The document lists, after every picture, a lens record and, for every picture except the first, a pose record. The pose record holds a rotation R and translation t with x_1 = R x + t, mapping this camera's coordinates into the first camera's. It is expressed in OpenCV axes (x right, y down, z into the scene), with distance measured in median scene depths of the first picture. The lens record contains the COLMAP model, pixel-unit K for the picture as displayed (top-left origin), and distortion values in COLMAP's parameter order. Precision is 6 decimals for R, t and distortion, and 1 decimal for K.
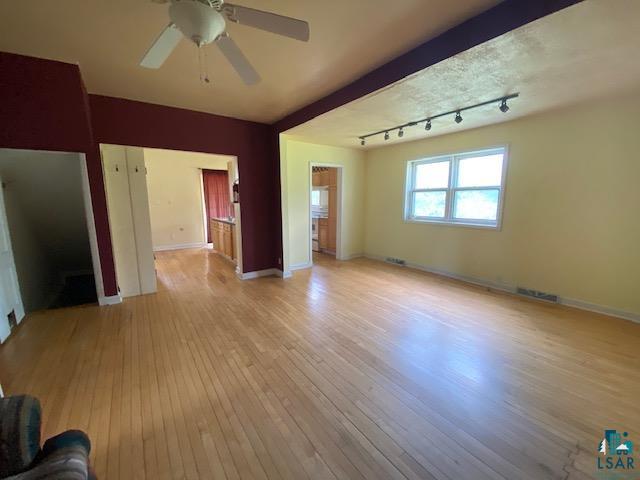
lens RADIAL K [[280.2, 0, 317.5], [0, 280.2, 243.5], [0, 0, 1]] dist [0.027532, 0.000185]
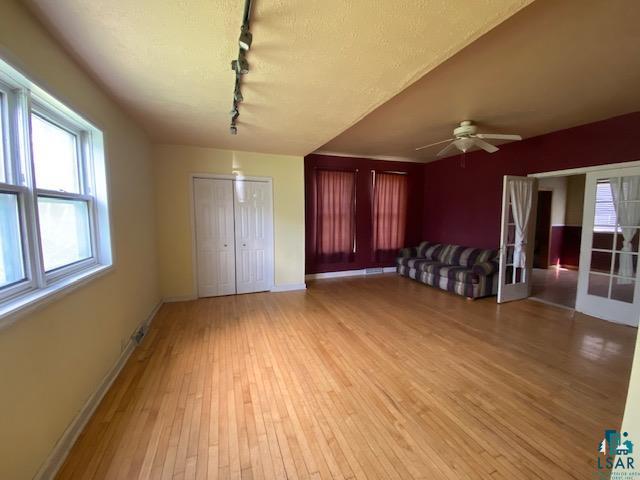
lens RADIAL K [[257.4, 0, 321.9], [0, 257.4, 239.3], [0, 0, 1]] dist [0.002316, -0.003940]
pose [[-0.977149, -0.029114, 0.210553, 0.085103], [0.023664, 0.969517, 0.243880, -0.203385], [-0.211235, 0.243290, -0.946673, 1.228523]]
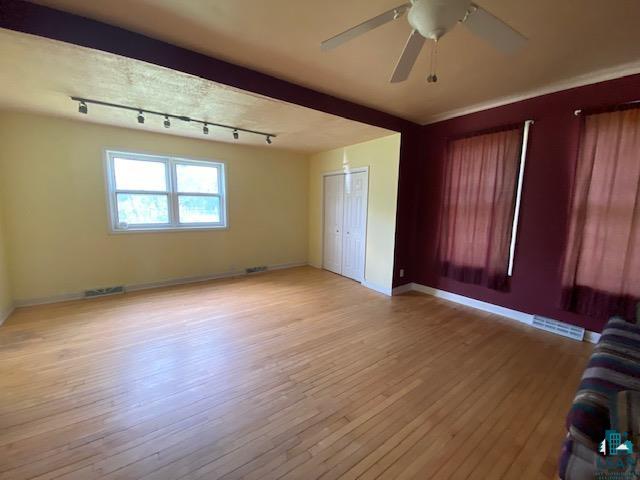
lens RADIAL K [[257.4, 0, 313.8], [0, 257.4, 237.7], [0, 0, 1]] dist [0.002316, -0.003940]
pose [[-0.038224, -0.130142, 0.990758, -0.435260], [0.134447, 0.981798, 0.134153, -0.099122], [-0.990183, 0.138332, -0.020031, 0.569437]]
